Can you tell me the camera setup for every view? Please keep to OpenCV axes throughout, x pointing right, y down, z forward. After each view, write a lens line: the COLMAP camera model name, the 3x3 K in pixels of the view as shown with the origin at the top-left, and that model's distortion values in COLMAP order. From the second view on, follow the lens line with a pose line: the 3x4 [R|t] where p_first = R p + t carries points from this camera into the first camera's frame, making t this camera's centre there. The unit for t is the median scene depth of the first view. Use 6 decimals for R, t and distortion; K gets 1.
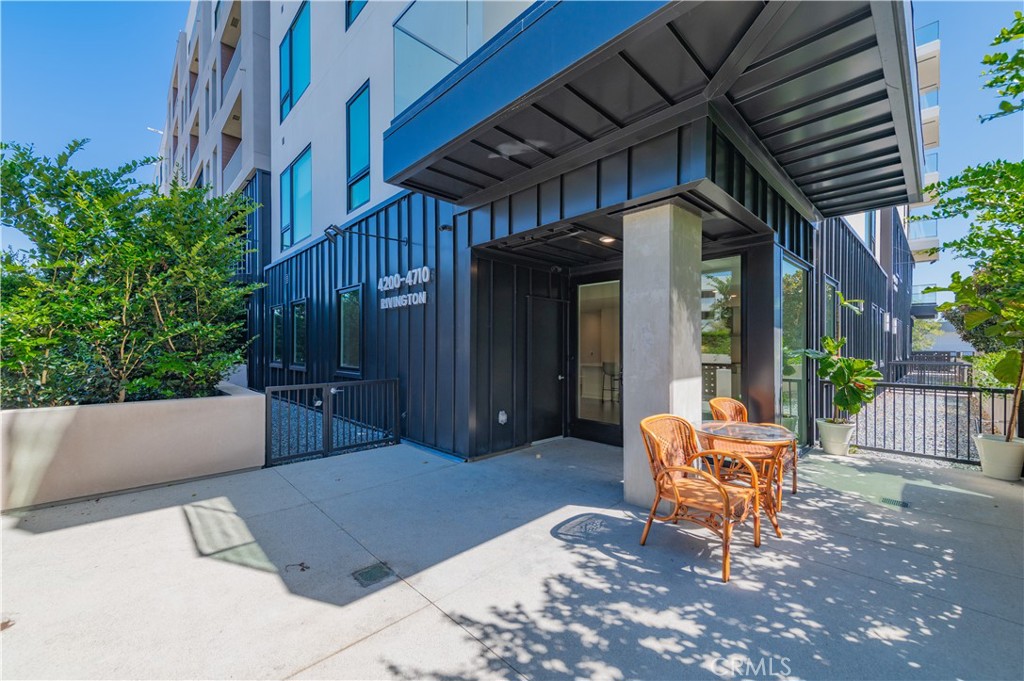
lens RADIAL K [[401.5, 0, 508.4], [0, 401.5, 333.1], [0, 0, 1]] dist [0.008014, -0.000689]
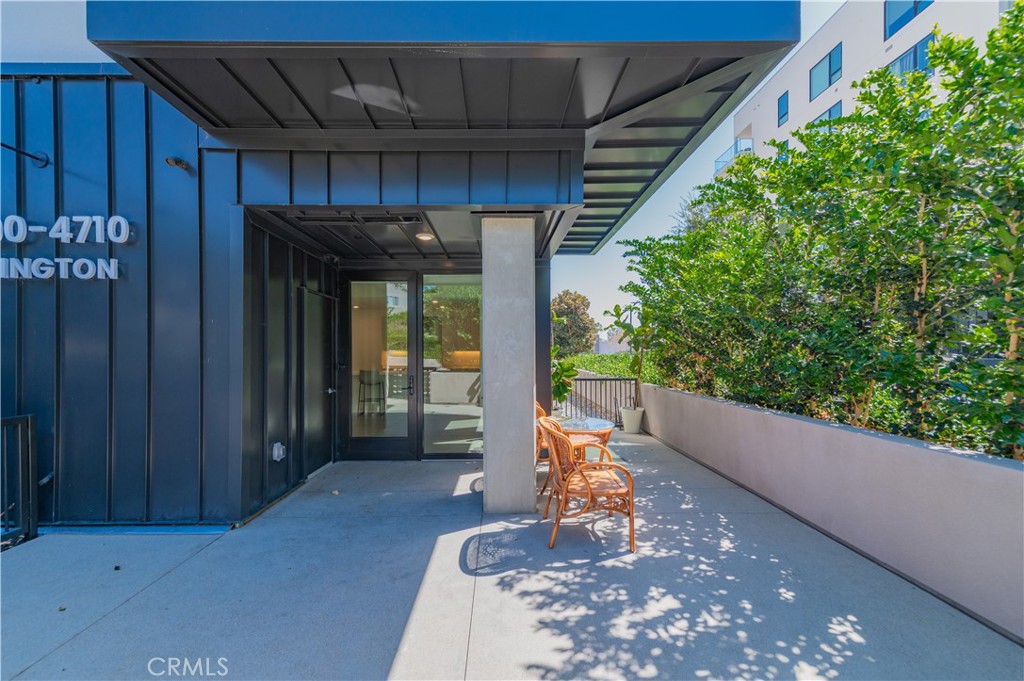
lens RADIAL K [[399.3, 0, 512.9], [0, 399.3, 340.7], [0, 0, 1]] dist [0.016203, -0.004289]
pose [[0.691827, 0.019250, 0.721807, -0.259713], [-0.022088, 0.999741, -0.005491, 0.005276], [-0.721726, -0.012144, 0.692073, 0.205544]]
